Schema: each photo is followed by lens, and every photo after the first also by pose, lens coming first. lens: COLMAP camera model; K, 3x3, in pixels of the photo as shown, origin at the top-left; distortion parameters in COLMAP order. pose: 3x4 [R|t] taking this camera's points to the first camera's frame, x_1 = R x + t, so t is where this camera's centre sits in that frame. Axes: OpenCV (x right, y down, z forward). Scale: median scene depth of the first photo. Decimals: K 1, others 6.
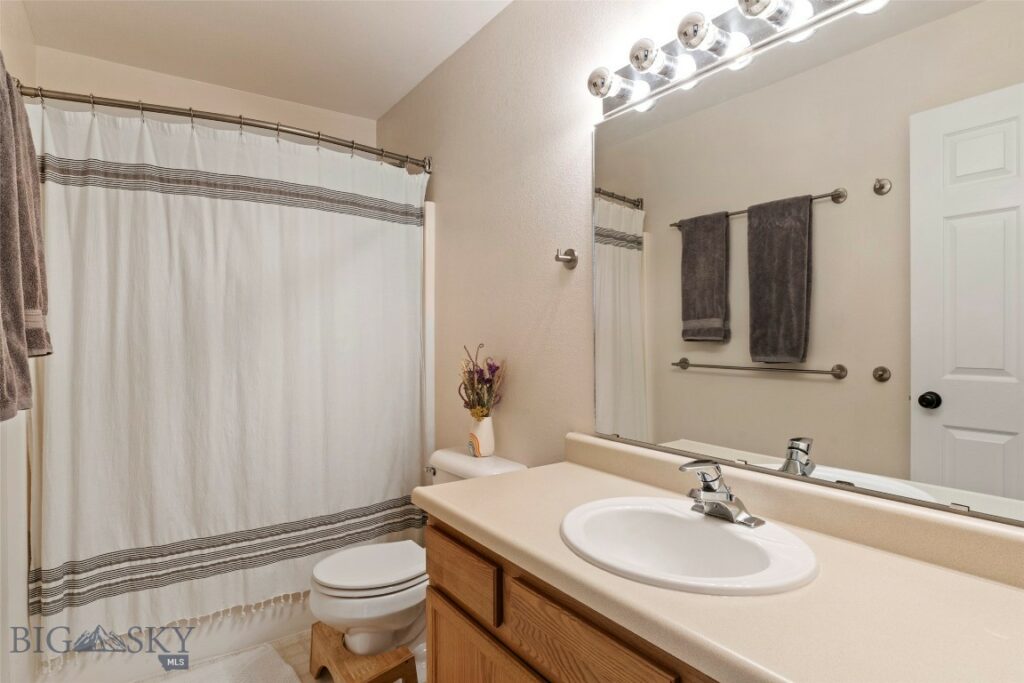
lens RADIAL K [[562.9, 0, 512.9], [0, 562.9, 327.5], [0, 0, 1]] dist [-0.000305, -0.000157]
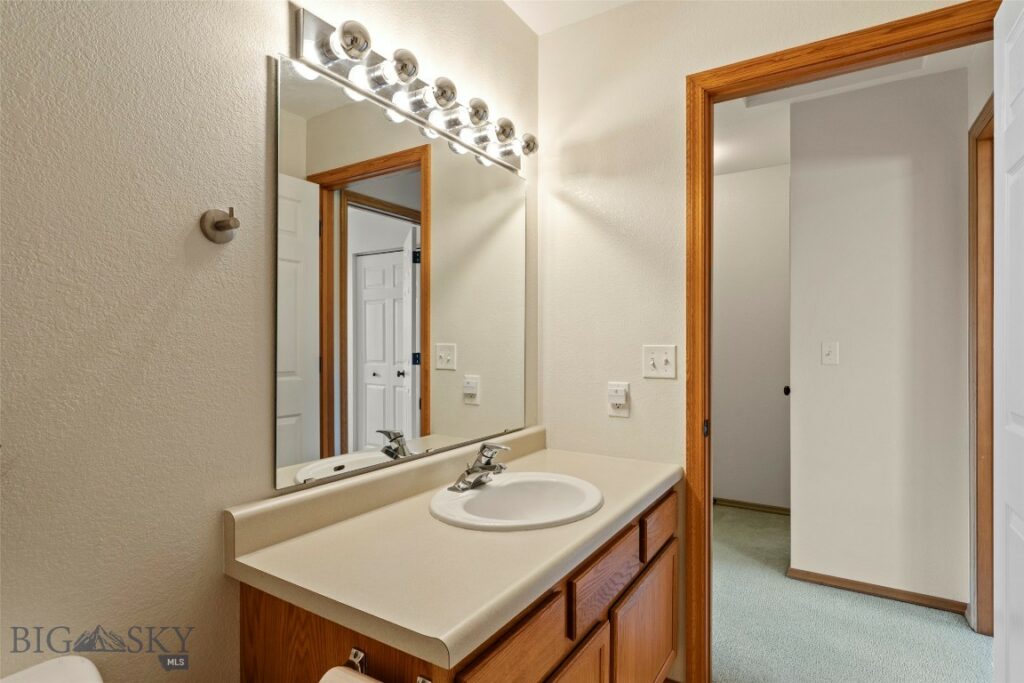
lens RADIAL K [[523.7, 0, 512.0], [0, 523.7, 341.5], [0, 0, 1]] dist [-0.000430, 0.000029]
pose [[-0.390136, 0.004850, 0.920745, -0.660064], [-0.010009, 0.999905, -0.009508, 0.005298], [-0.920703, -0.012925, -0.390050, 1.148013]]
